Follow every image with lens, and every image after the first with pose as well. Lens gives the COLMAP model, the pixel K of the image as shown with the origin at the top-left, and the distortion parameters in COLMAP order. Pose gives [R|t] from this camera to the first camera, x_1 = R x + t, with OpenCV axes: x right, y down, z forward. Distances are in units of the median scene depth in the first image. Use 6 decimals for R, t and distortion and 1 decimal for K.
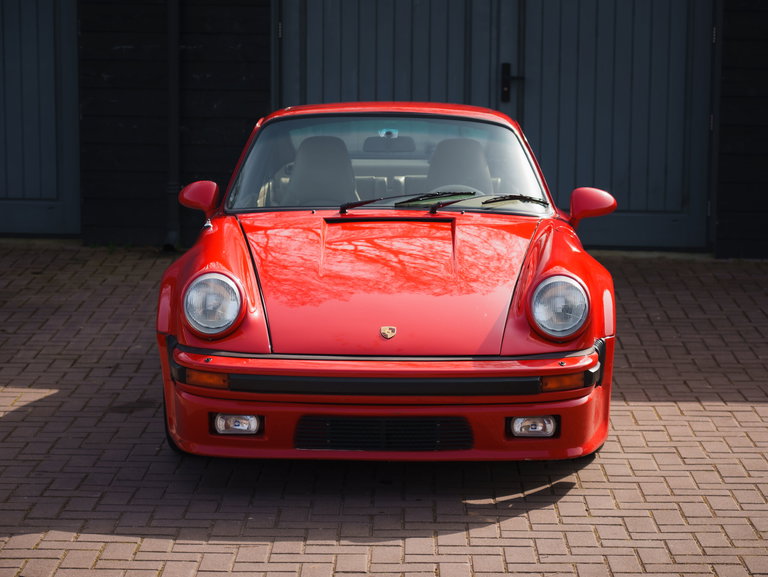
lens RADIAL K [[2151.5, 0, 384.0], [0, 2151.5, 288.5], [0, 0, 1]] dist [0.091273, -0.161419]
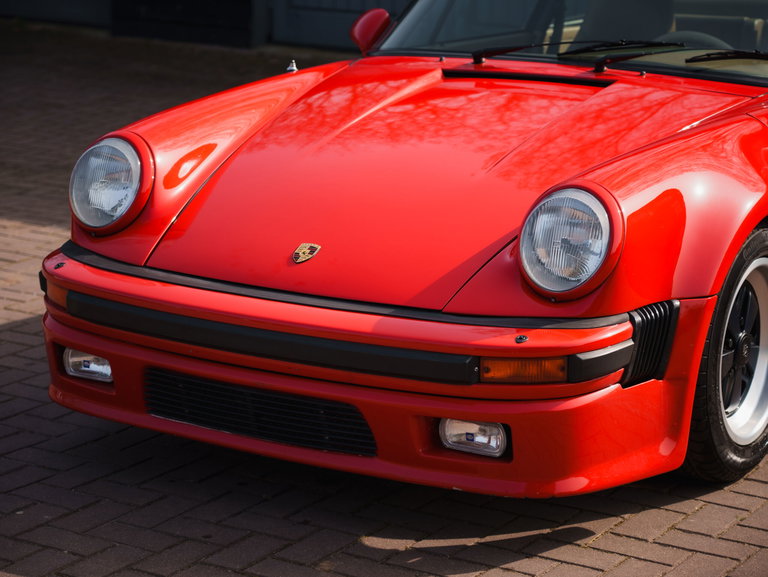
lens RADIAL K [[2010.8, 0, 384.0], [0, 2010.8, 288.5], [0, 0, 1]] dist [0.056070, -0.700948]
pose [[0.853873, 0.115028, -0.507611, 0.307405], [-0.072442, 0.992045, 0.102947, -0.030280], [0.515415, -0.051131, 0.855414, 0.481124]]
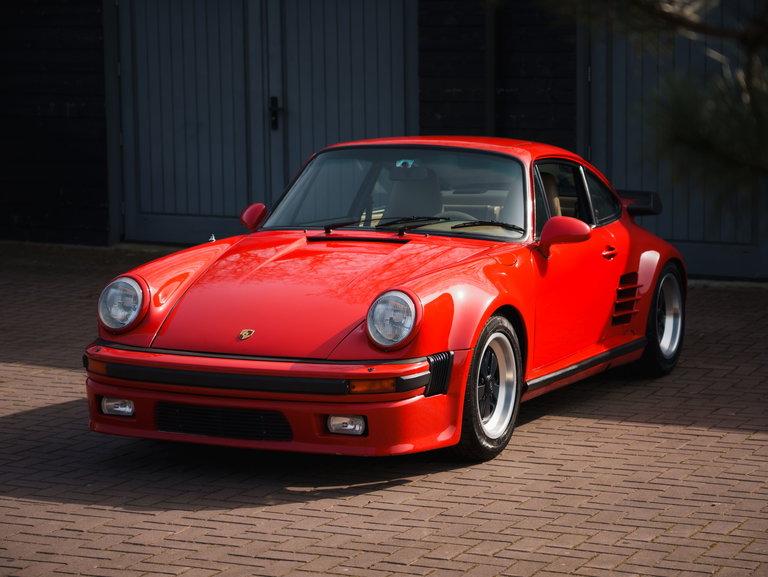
lens RADIAL K [[2079.5, 0, 384.0], [0, 2079.5, 288.5], [0, 0, 1]] dist [0.060797, 0.137360]
pose [[0.909120, 0.037885, -0.414809, 0.496545], [-0.046484, 0.998862, -0.010649, 0.004295], [0.413933, 0.028964, 0.909846, 0.030700]]
